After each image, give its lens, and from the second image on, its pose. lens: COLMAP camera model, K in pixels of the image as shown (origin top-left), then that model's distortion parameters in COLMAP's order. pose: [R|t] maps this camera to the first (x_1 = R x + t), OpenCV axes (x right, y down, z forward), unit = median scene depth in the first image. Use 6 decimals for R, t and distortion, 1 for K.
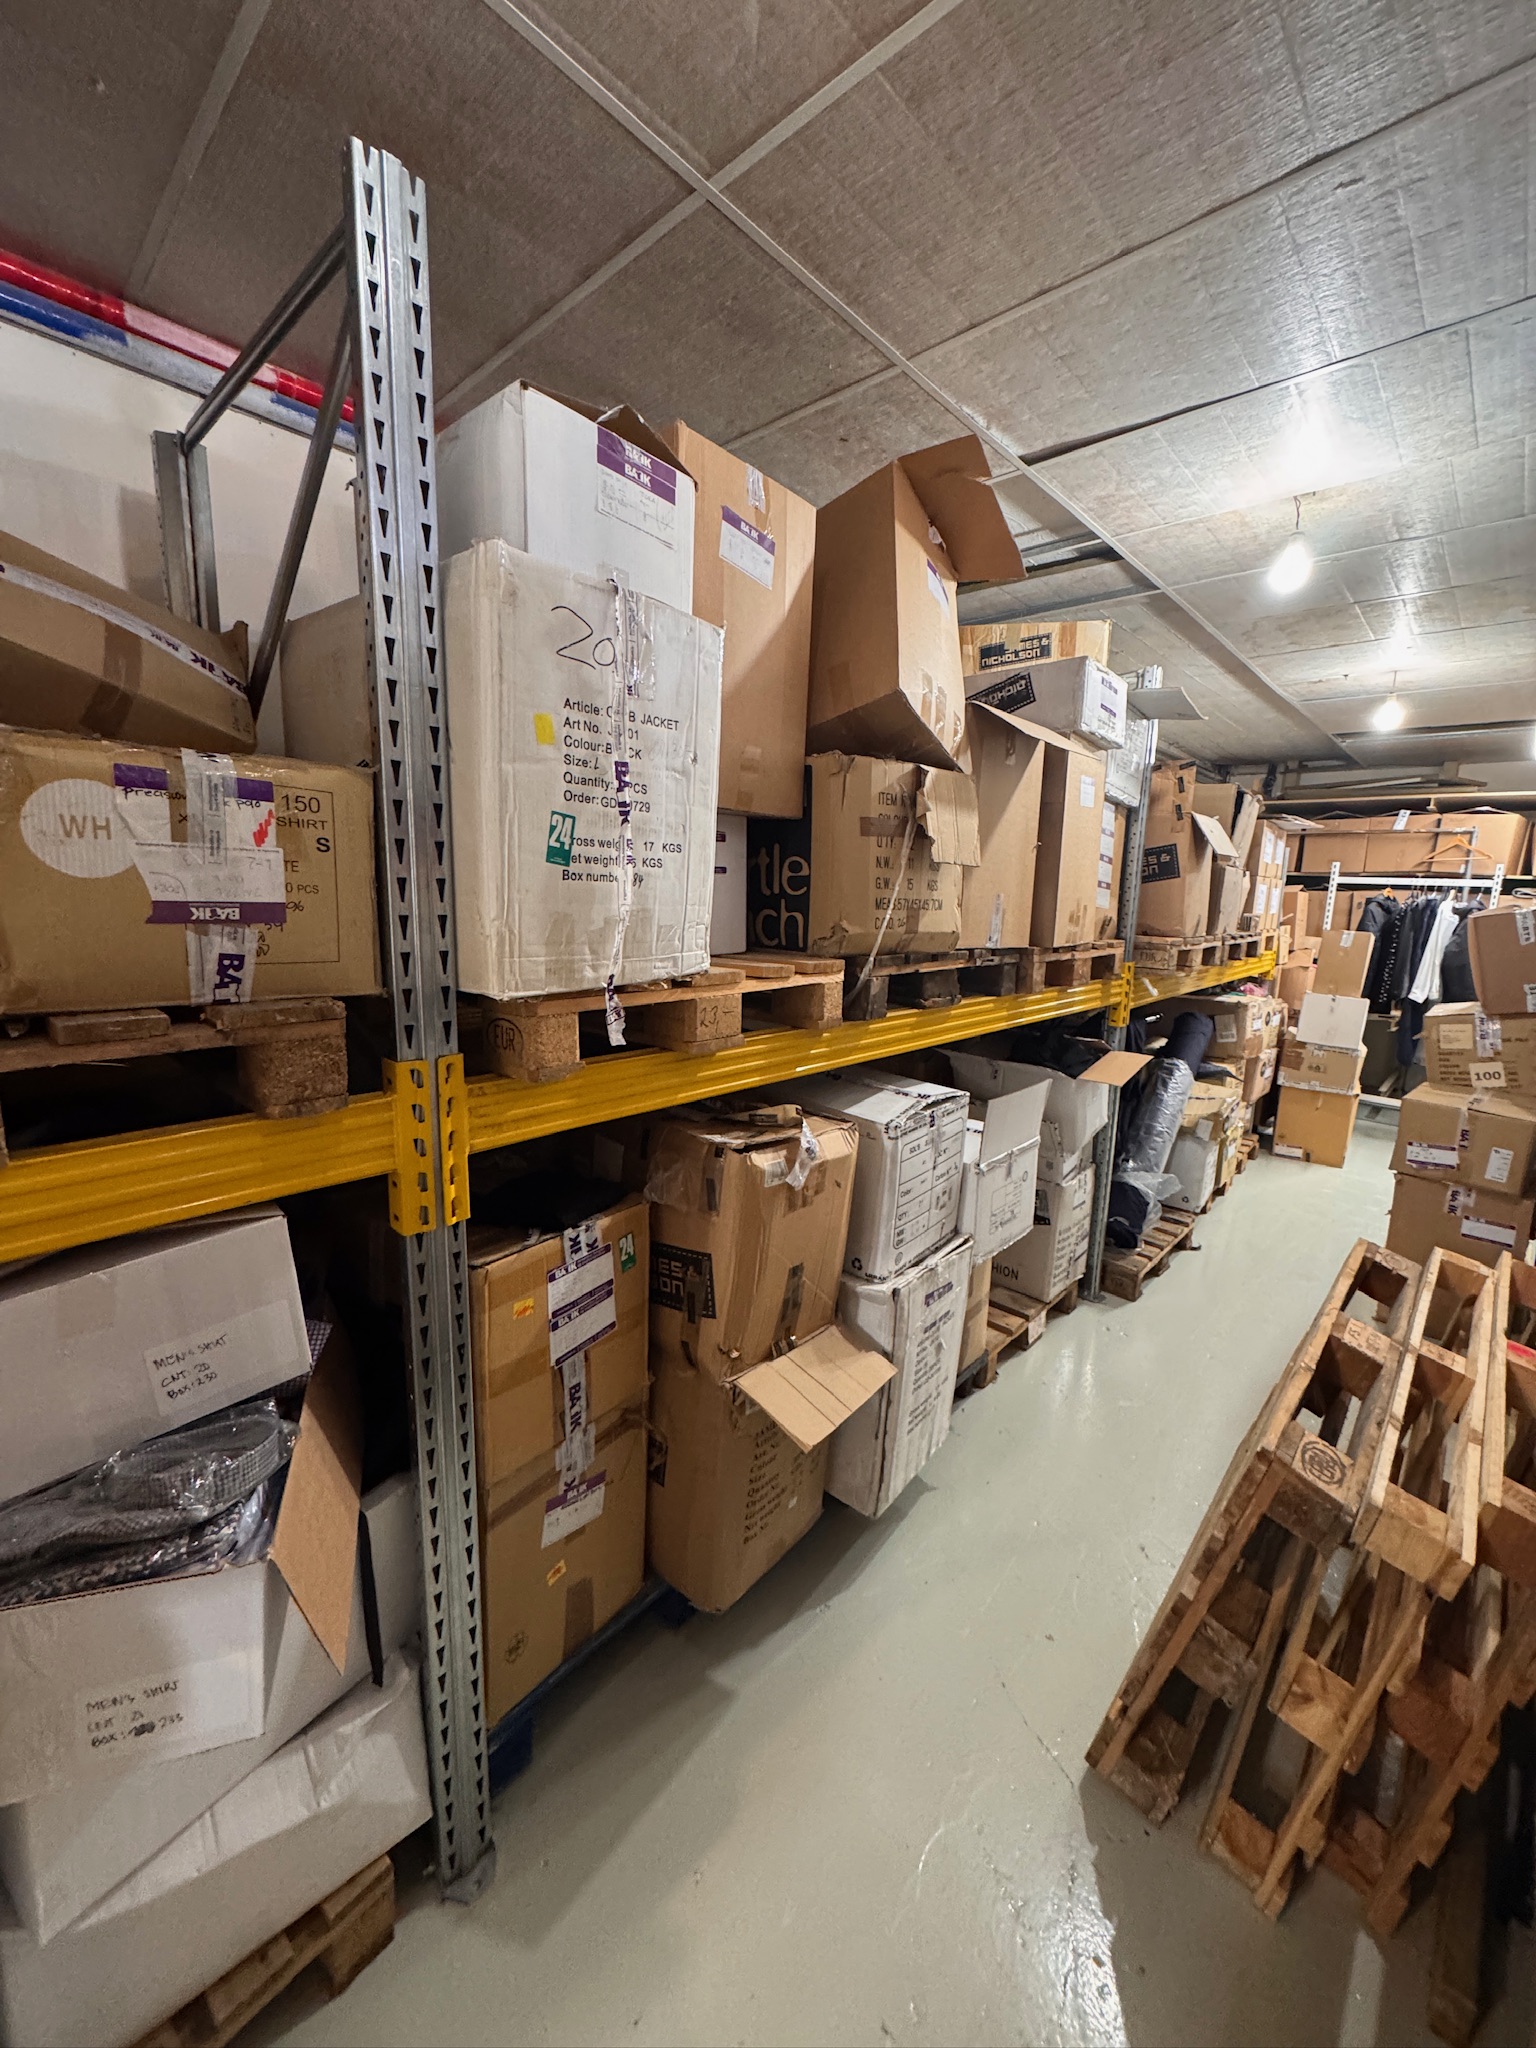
lens RADIAL K [[809.8, 0, 768.0], [0, 809.8, 1024.0], [0, 0, 1]] dist [-0.008760, 0.000007]
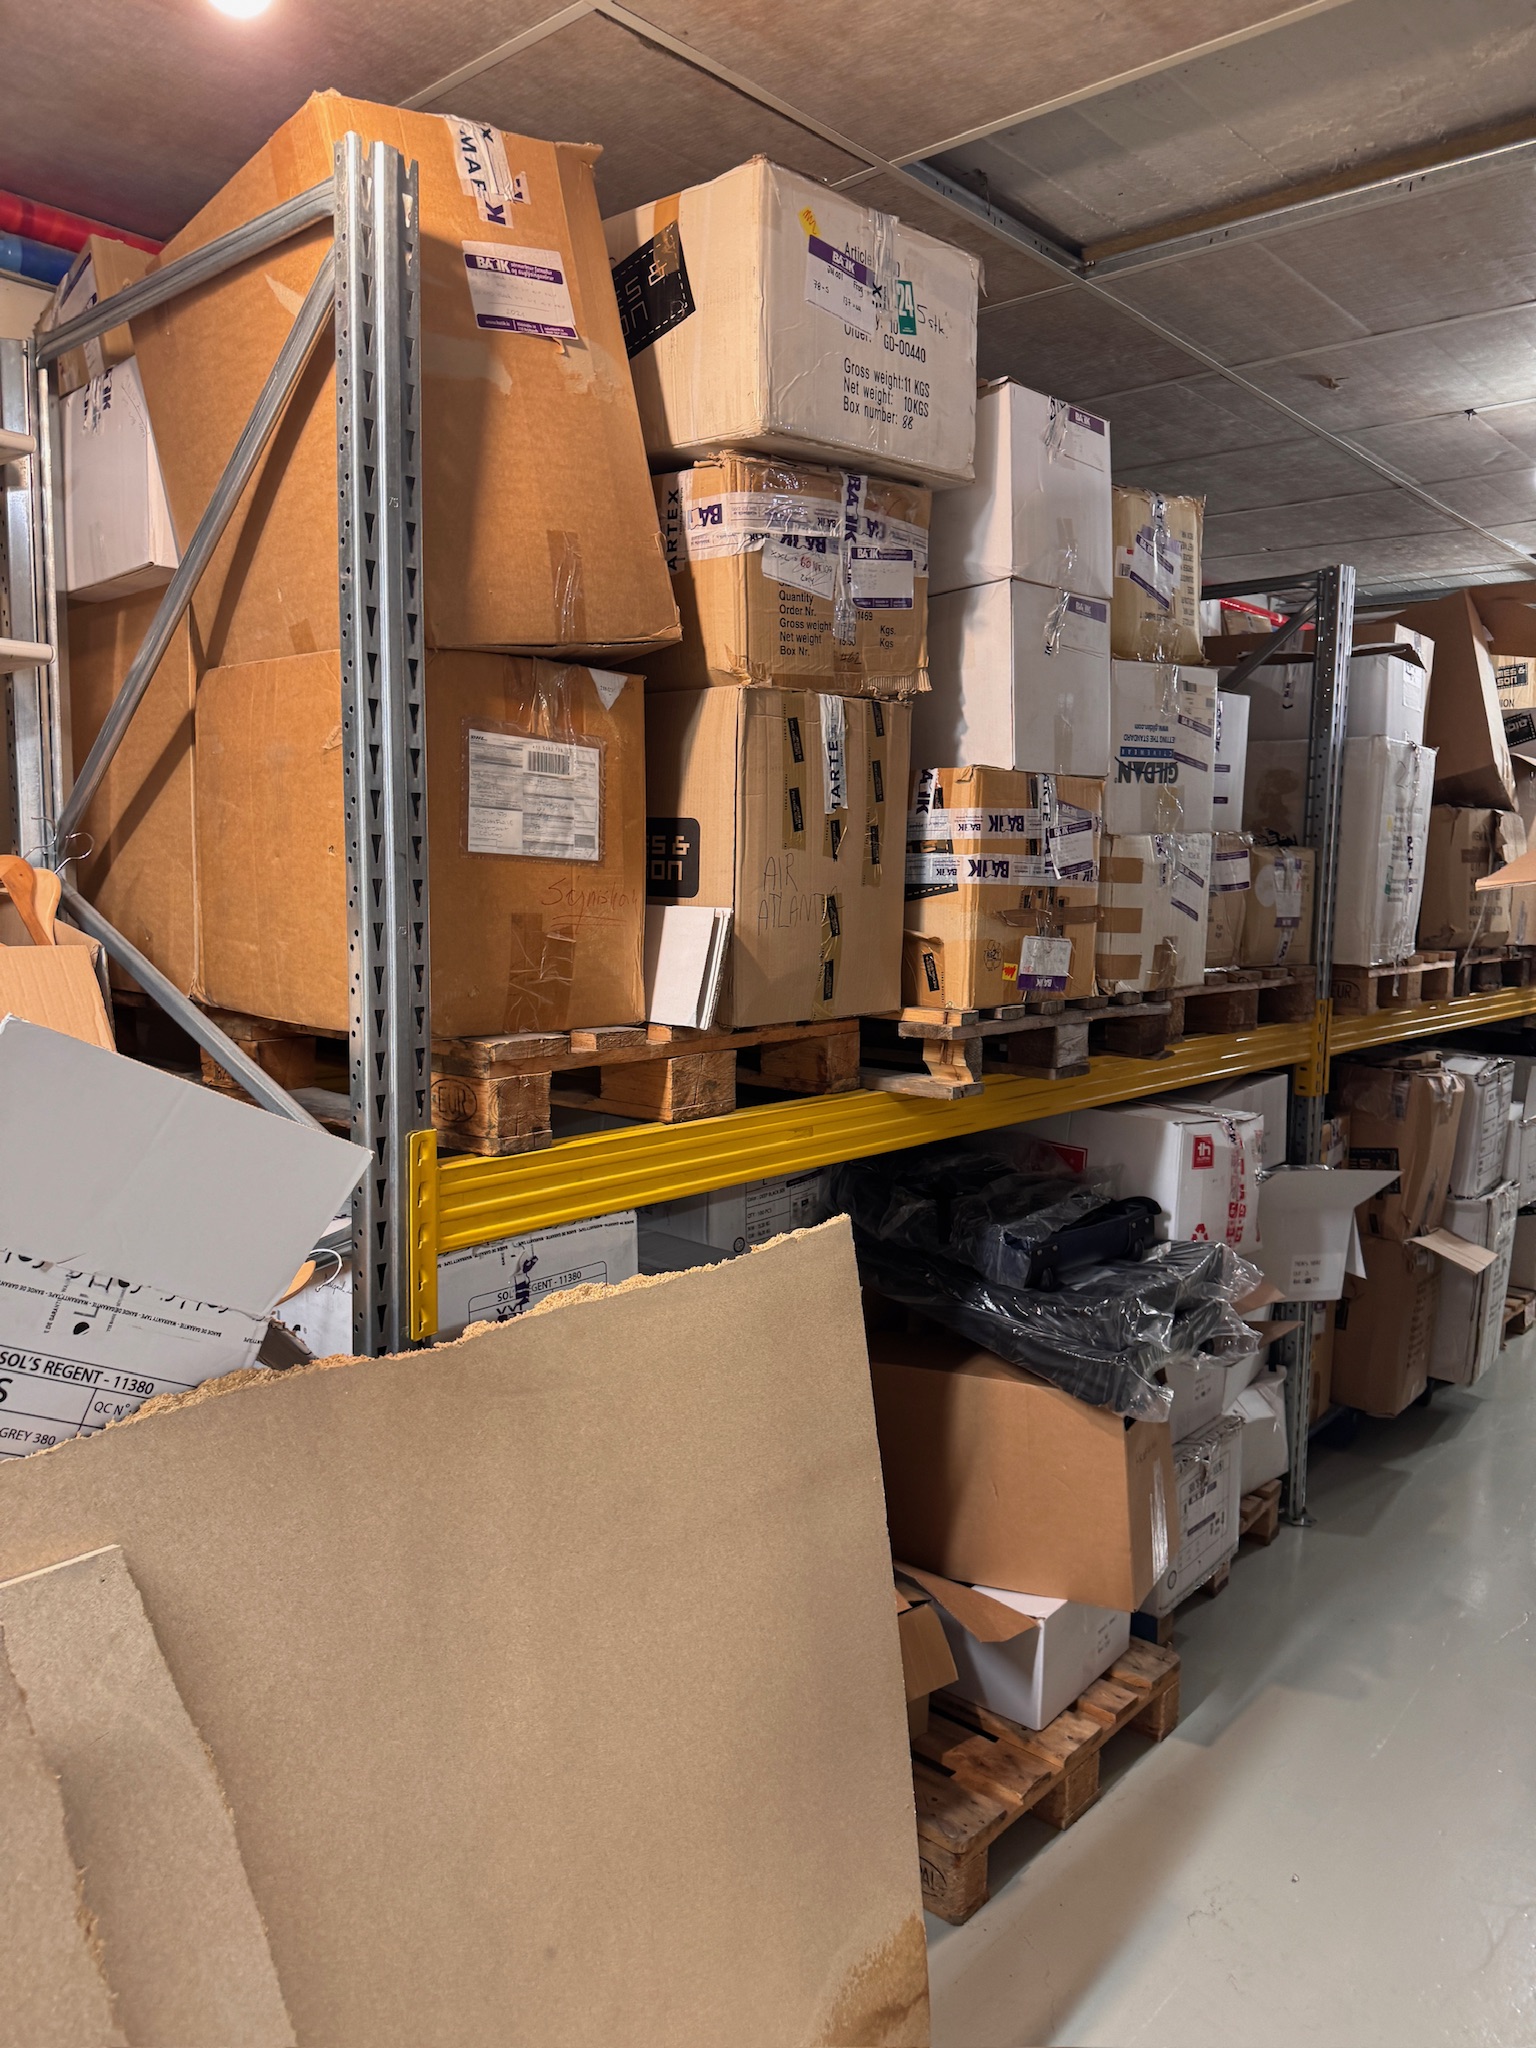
lens RADIAL K [[1467.7, 0, 768.0], [0, 1467.7, 1024.0], [0, 0, 1]] dist [-0.012896, -0.005281]
pose [[0.999925, -0.010138, 0.006925, -1.073123], [0.010548, 0.998021, -0.061992, 0.183624], [-0.006283, 0.062060, 0.998053, -1.453152]]
